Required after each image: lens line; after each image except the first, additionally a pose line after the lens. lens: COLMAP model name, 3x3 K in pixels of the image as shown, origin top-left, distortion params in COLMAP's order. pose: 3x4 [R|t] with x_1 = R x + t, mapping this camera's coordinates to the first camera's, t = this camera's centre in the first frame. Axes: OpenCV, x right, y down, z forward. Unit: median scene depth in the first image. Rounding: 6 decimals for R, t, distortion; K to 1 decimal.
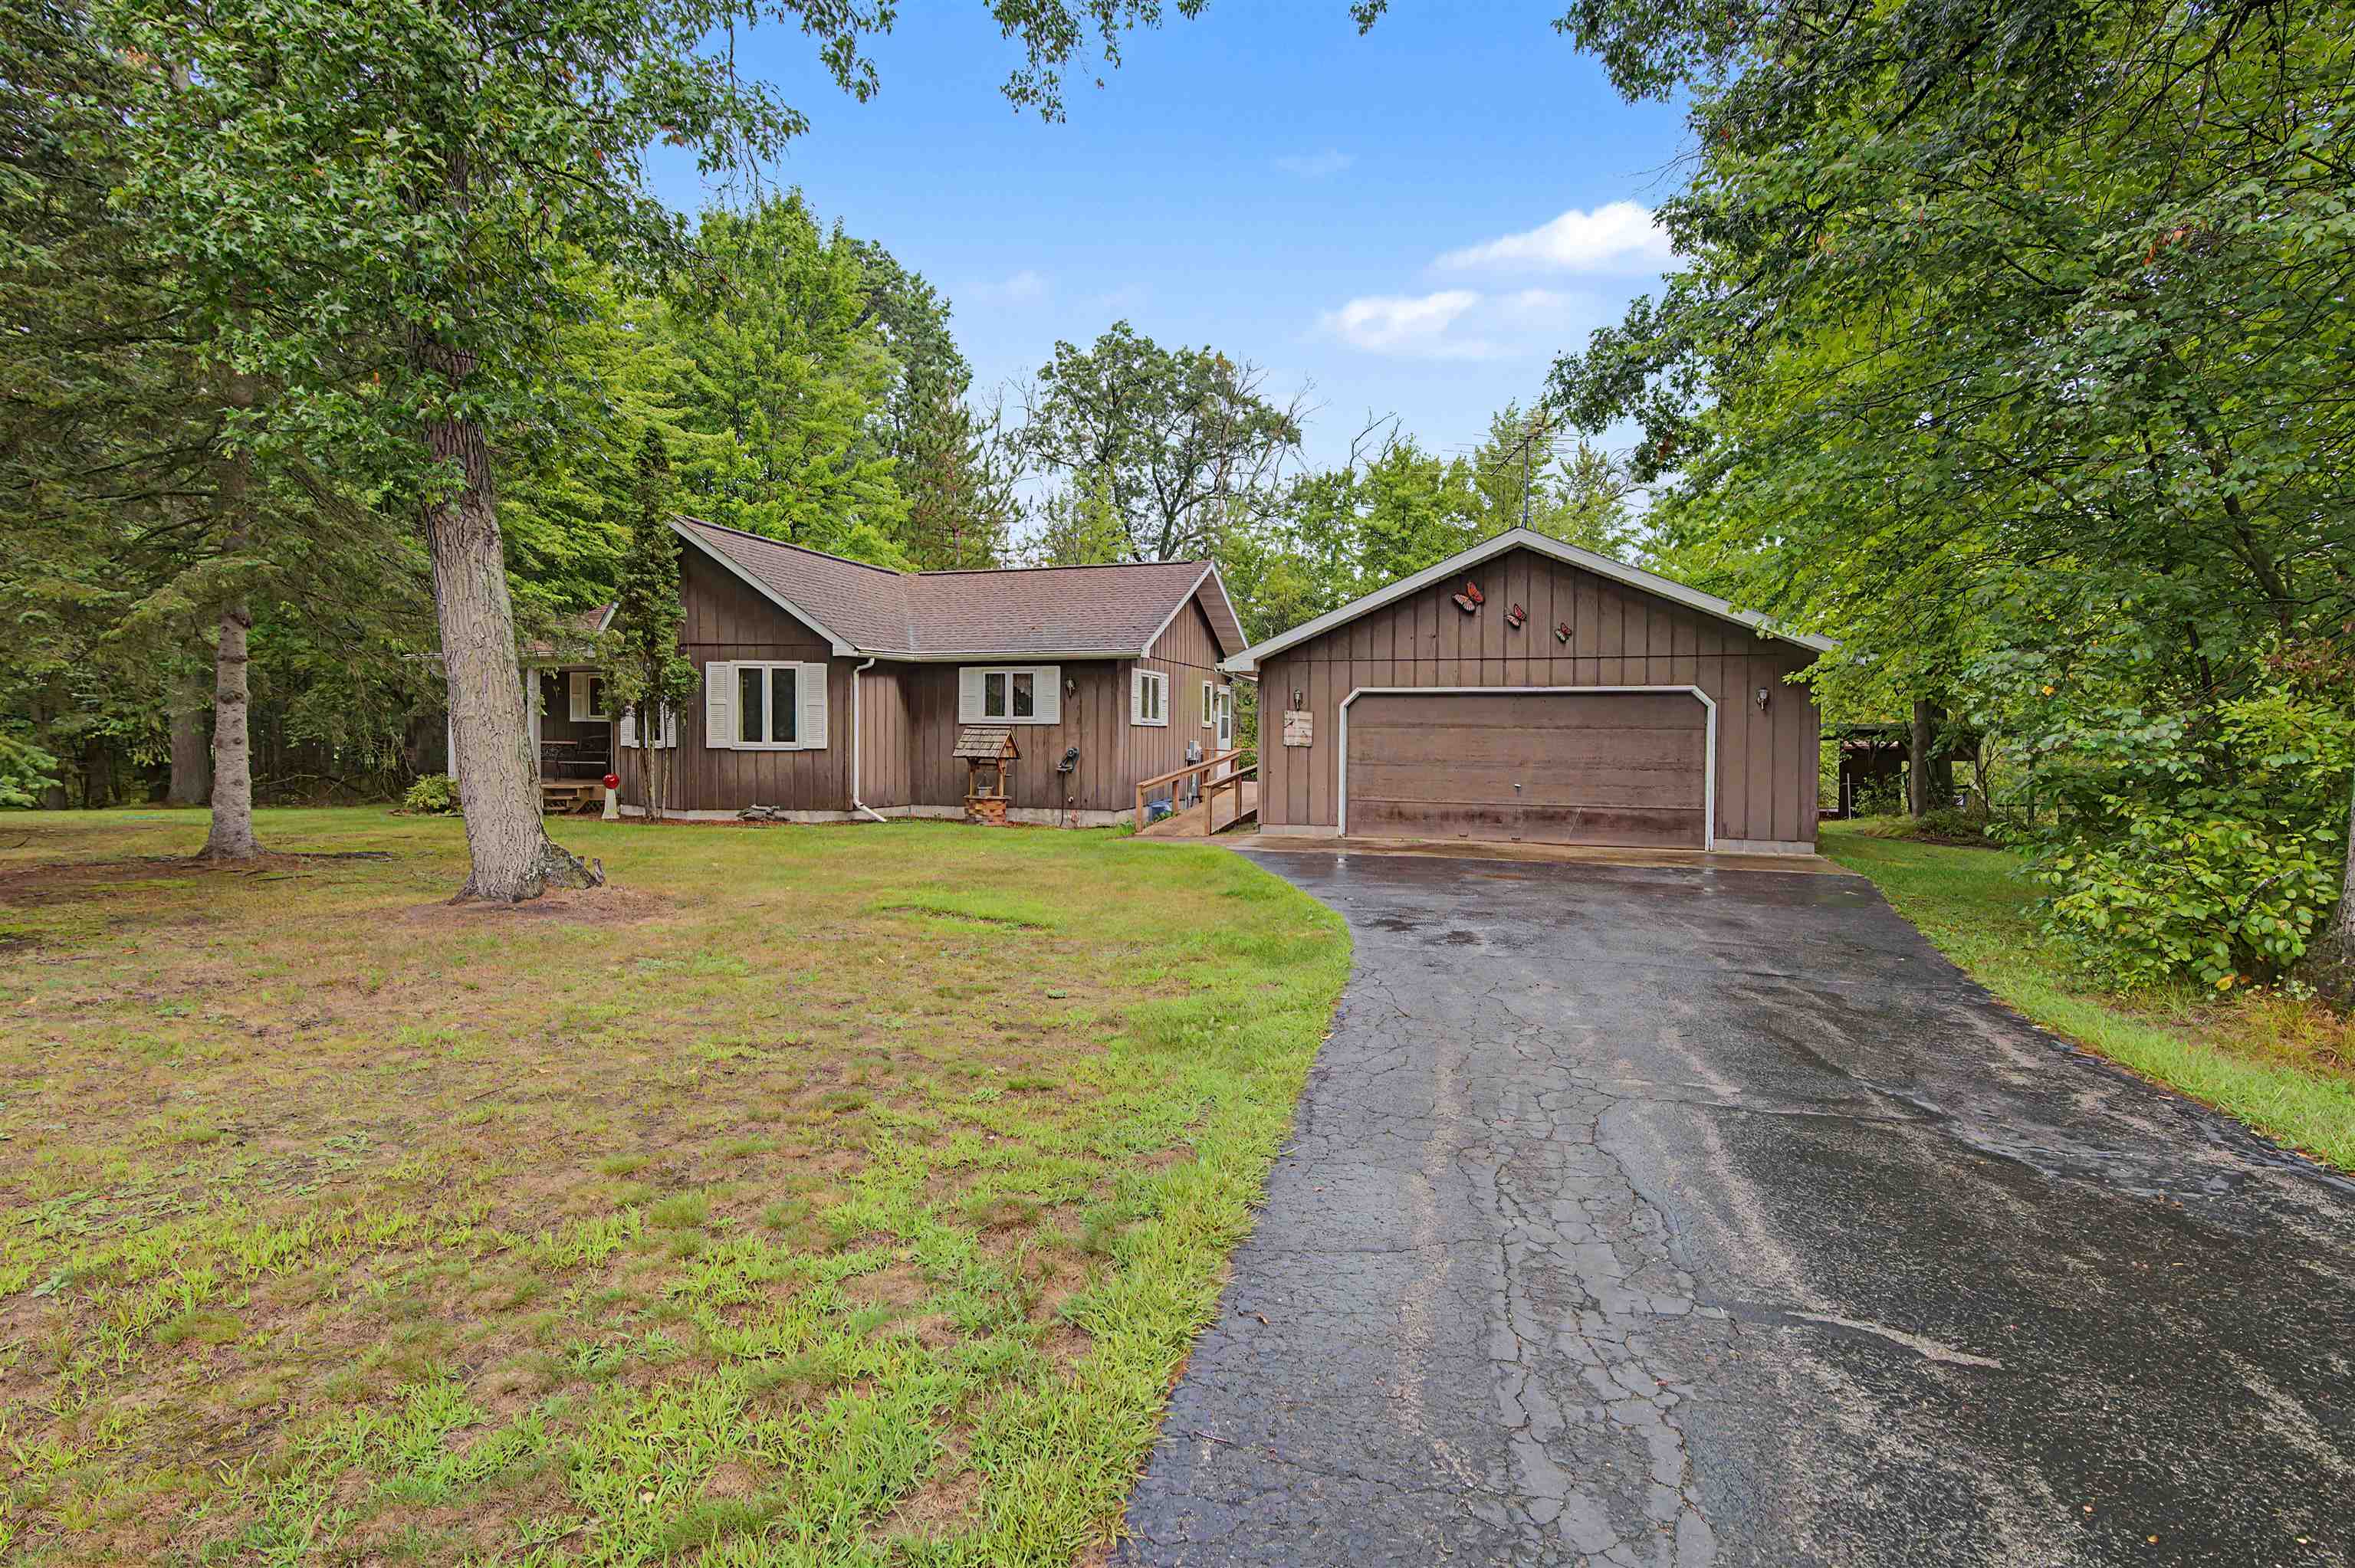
lens RADIAL K [[1066.7, 0, 1177.5], [0, 1066.7, 784.0], [0, 0, 1]] dist [0.000586, -0.000009]
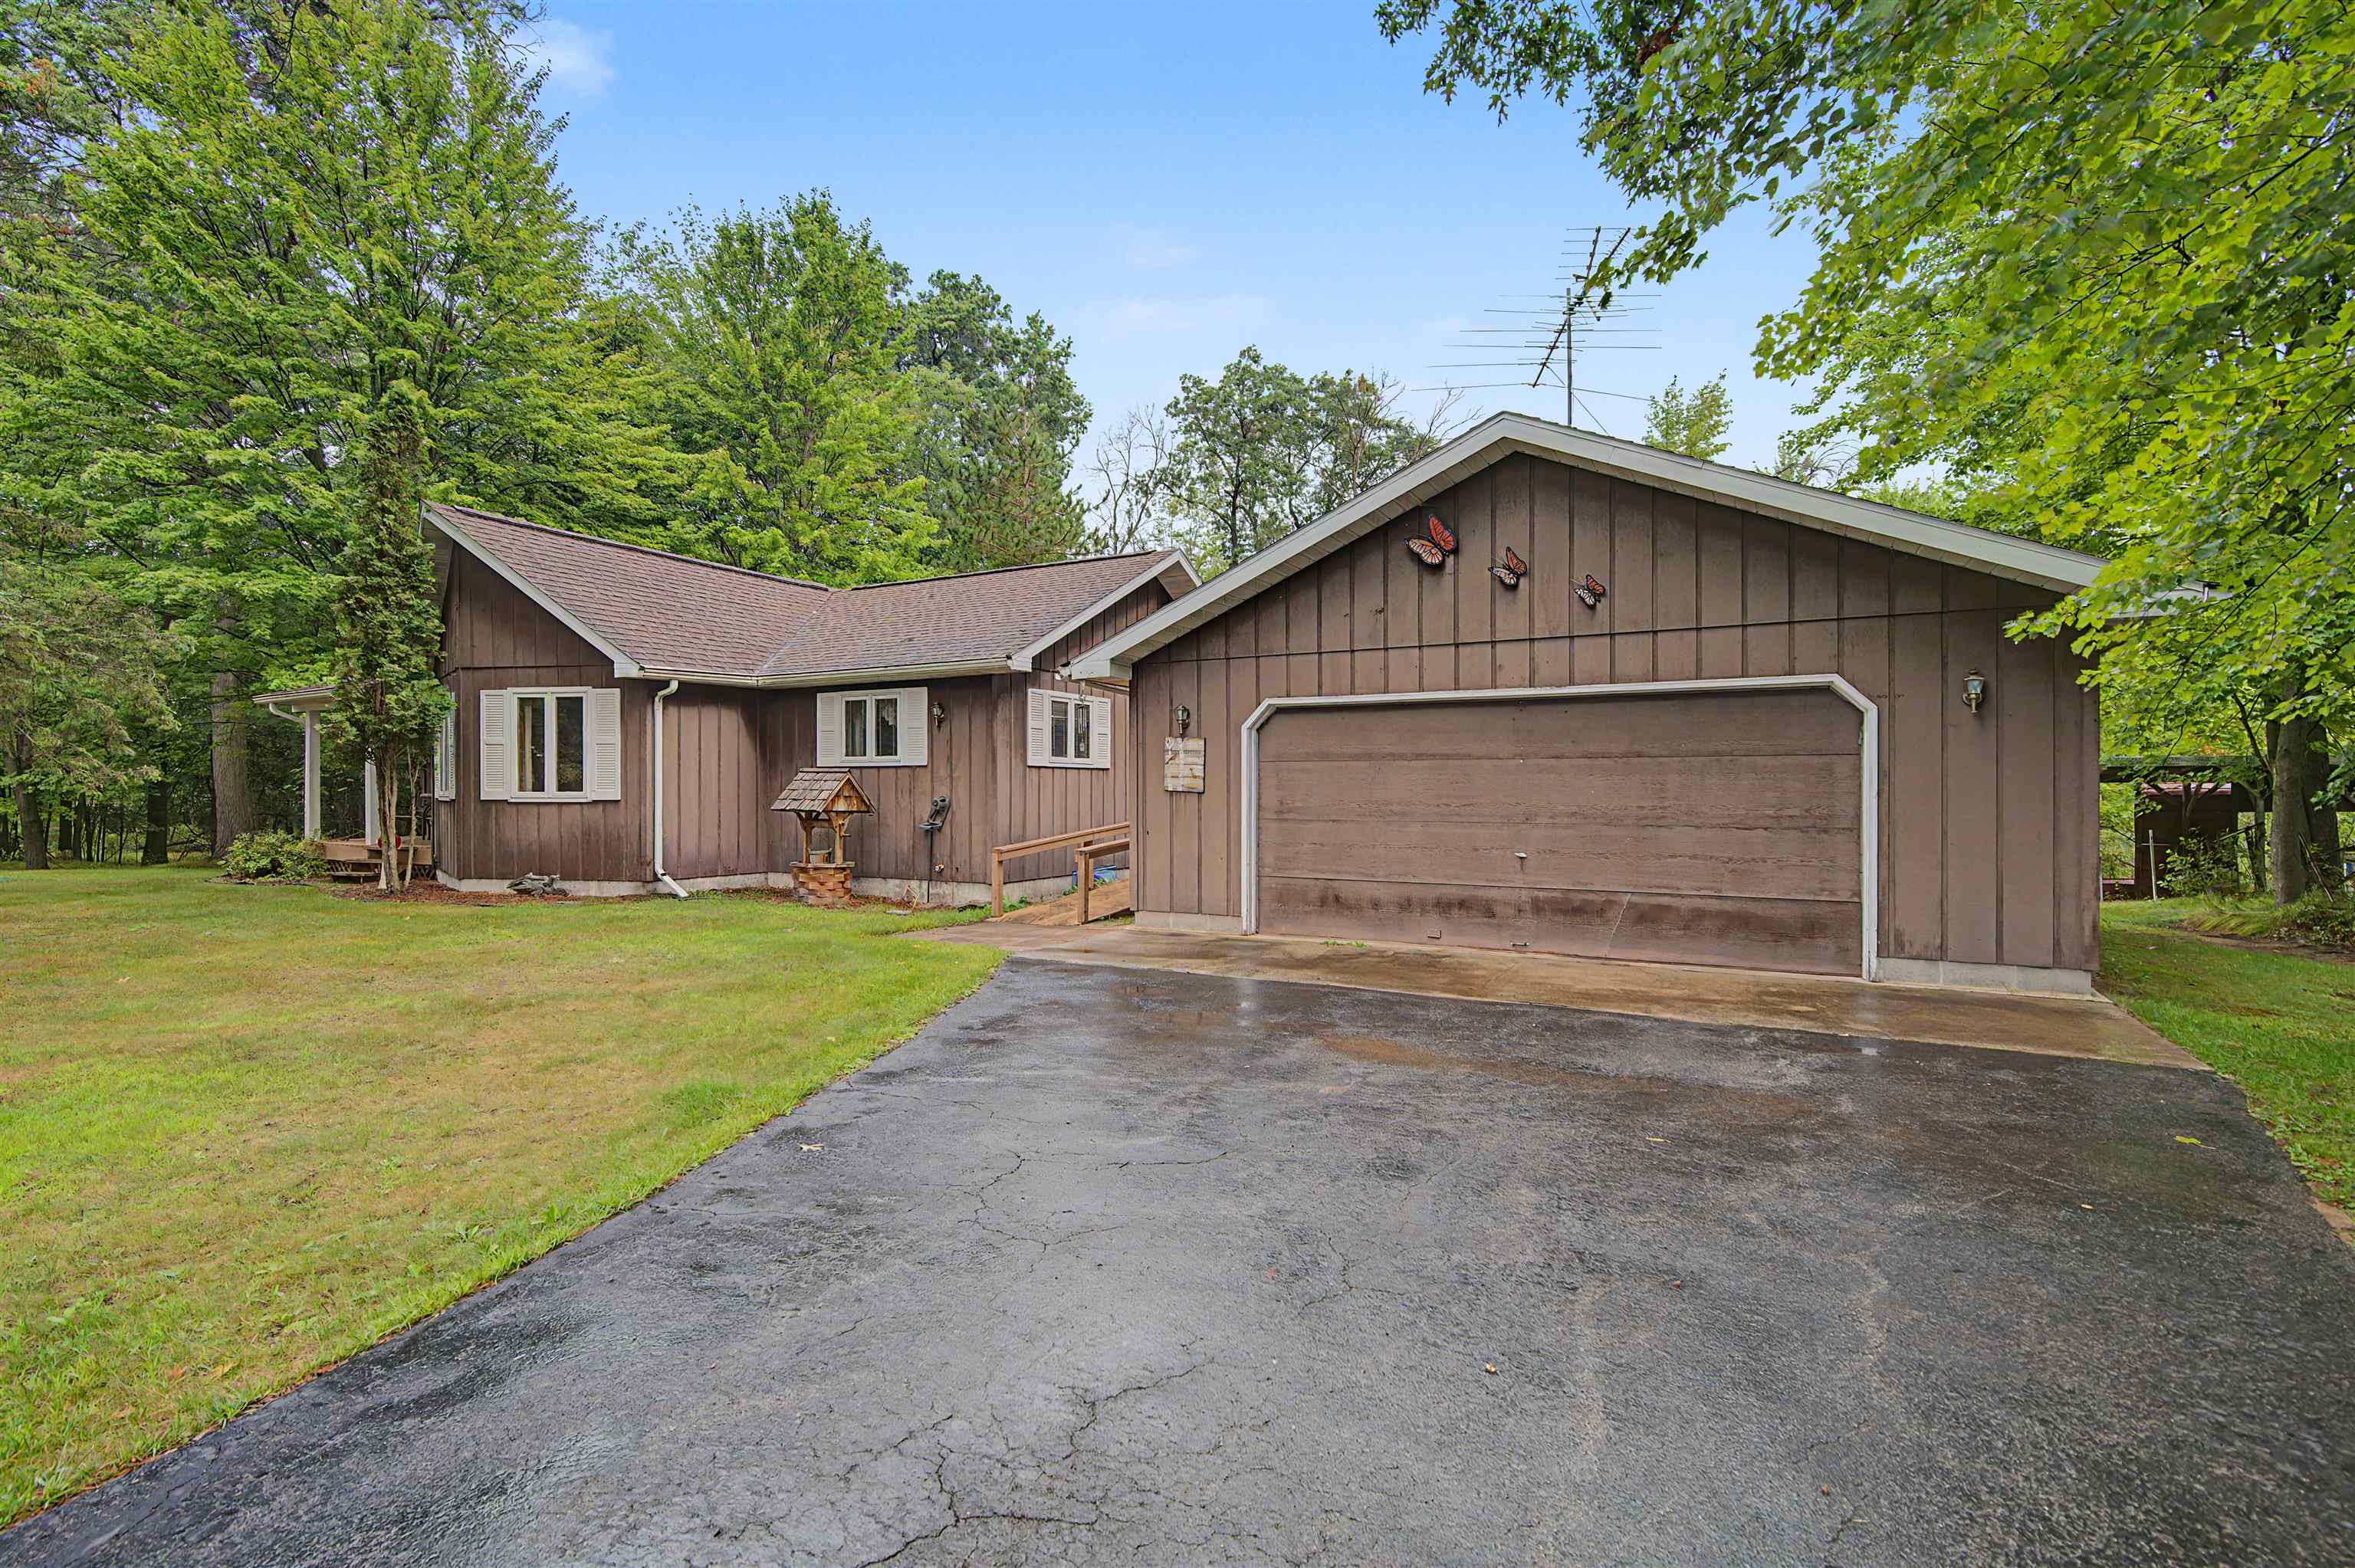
lens RADIAL K [[1042.7, 0, 1186.2], [0, 1042.7, 815.7], [0, 0, 1]] dist [0.001201, 0.000397]
pose [[0.983938, -0.002291, -0.178497, 0.199242], [-0.001297, 0.999800, -0.019982, -0.007403], [0.178507, 0.019892, 0.983737, 0.329325]]
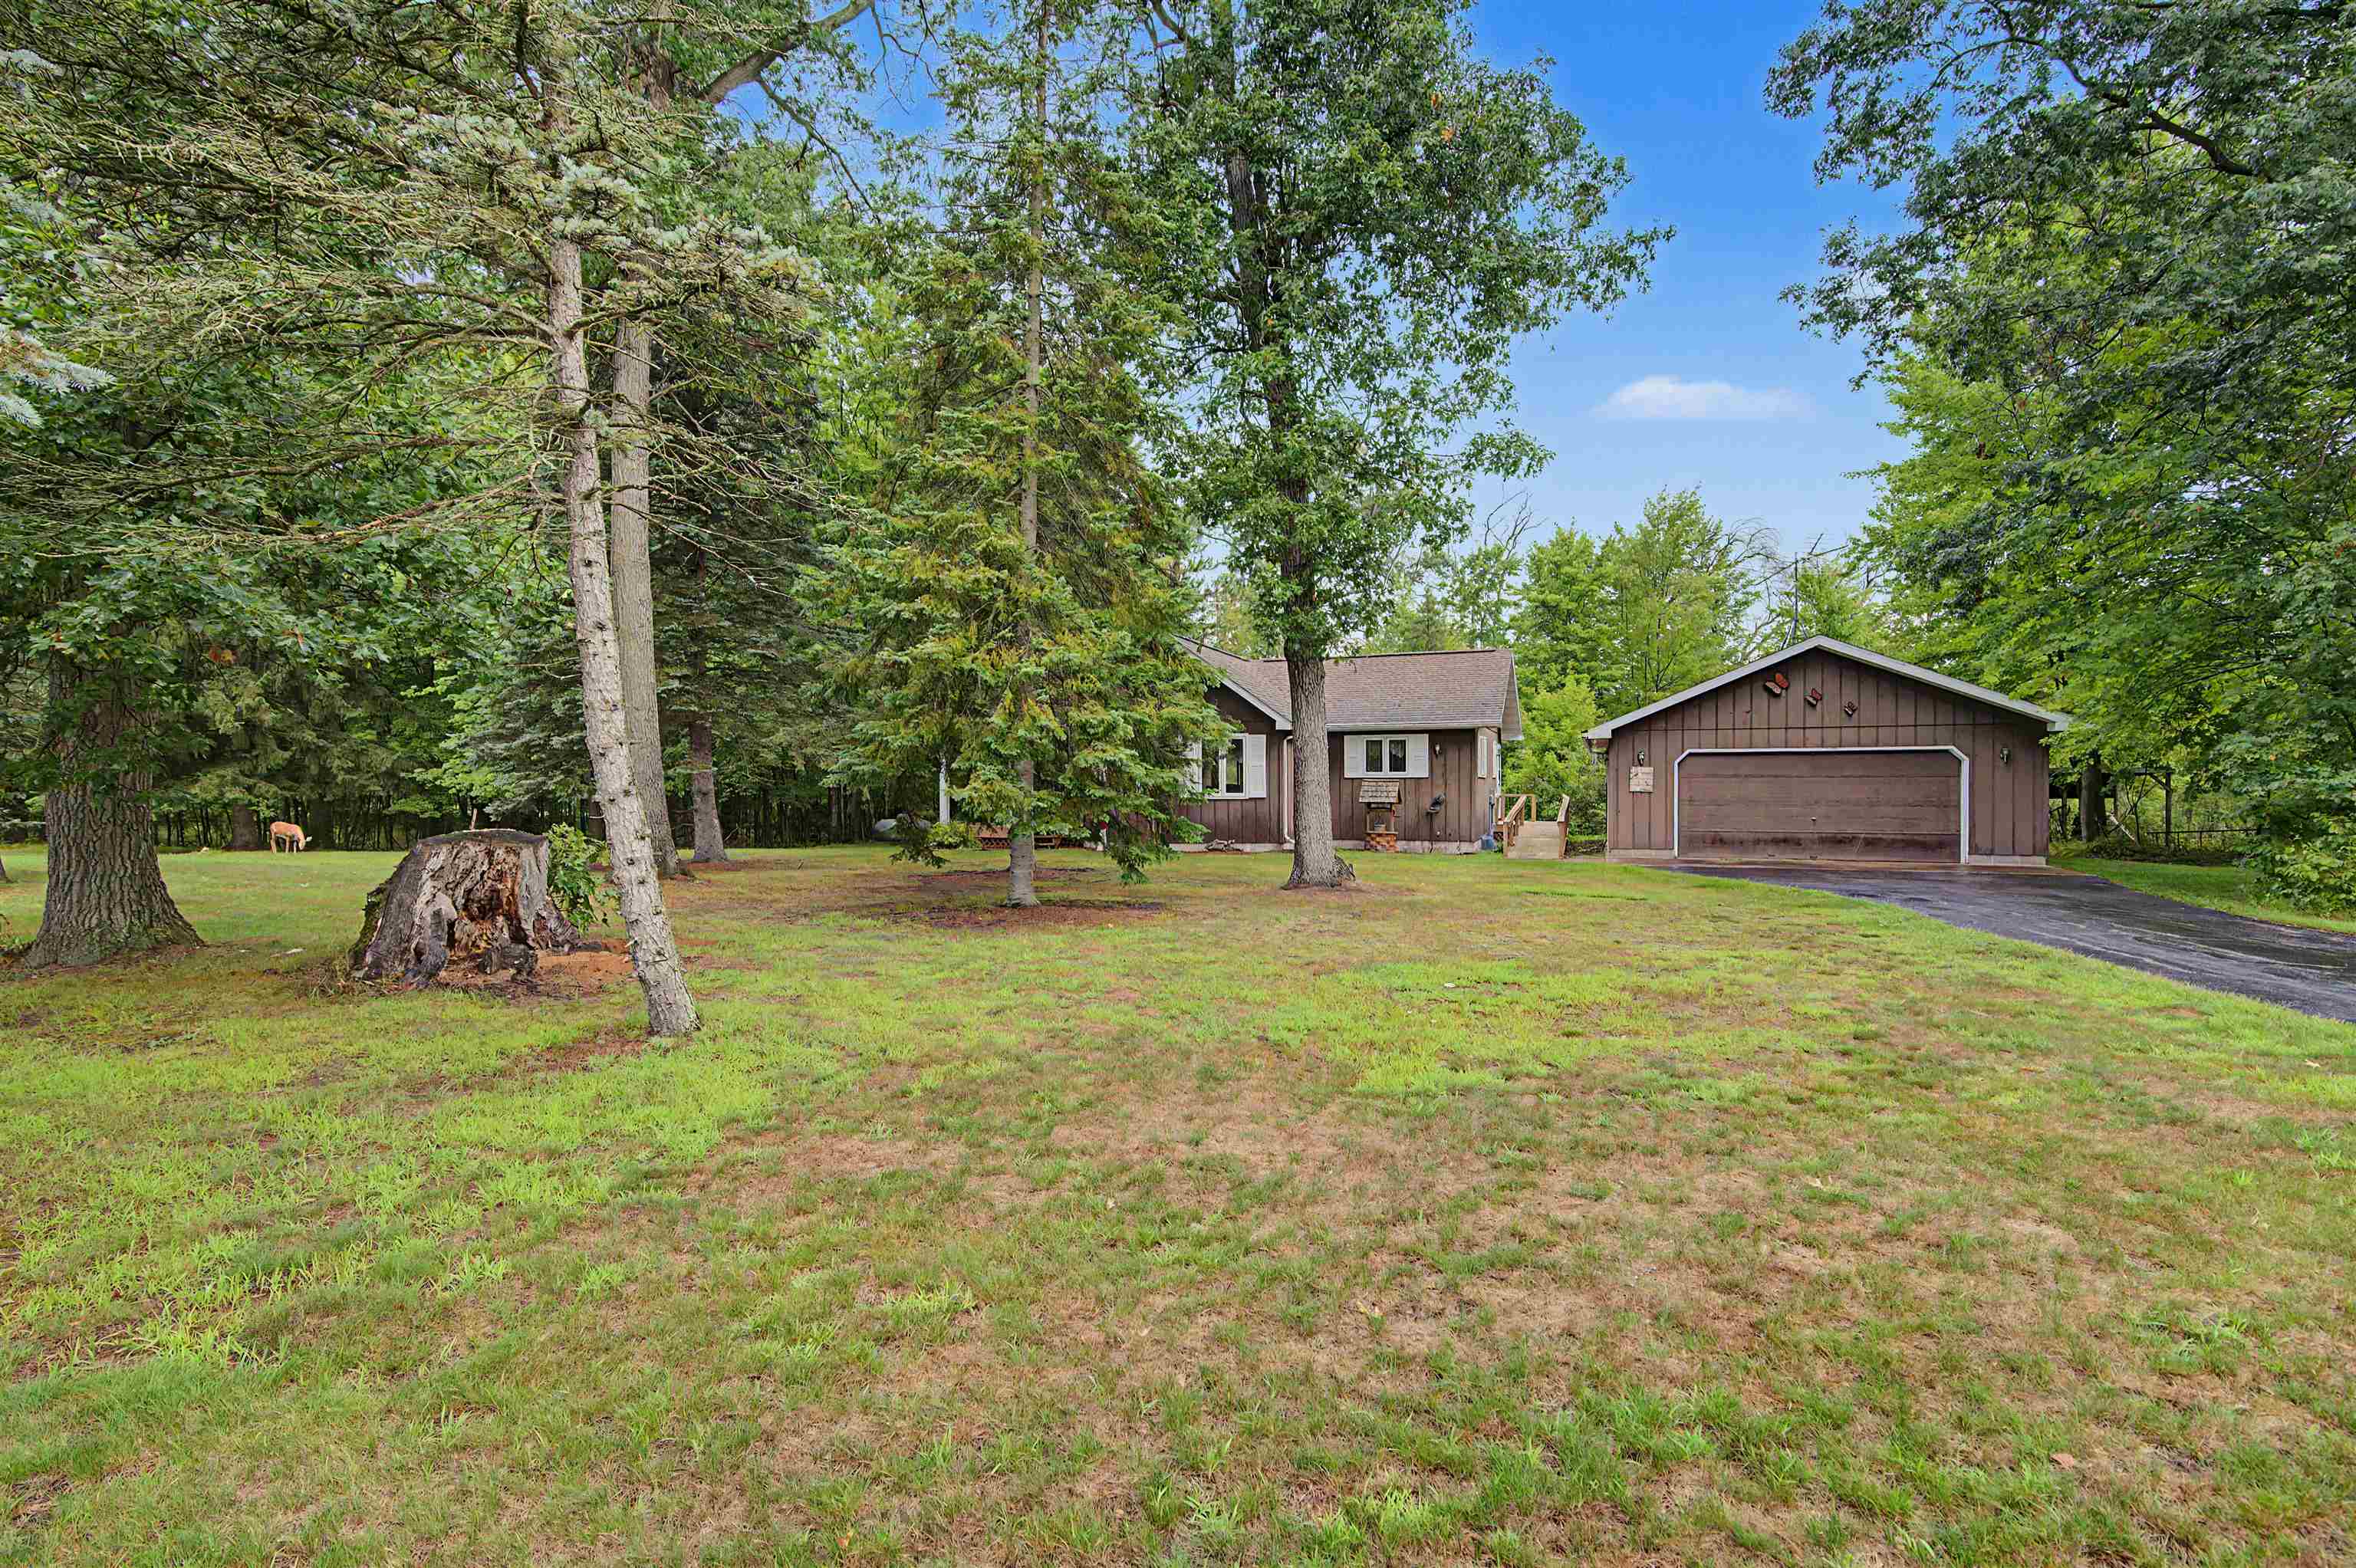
lens RADIAL K [[1043.2, 0, 1186.7], [0, 1043.2, 815.7], [0, 0, 1]] dist [0.001201, 0.000397]
pose [[0.998826, -0.009313, -0.047543, -0.359184], [0.008616, 0.999853, -0.014850, 0.008806], [0.047674, 0.014422, 0.998759, -0.328707]]
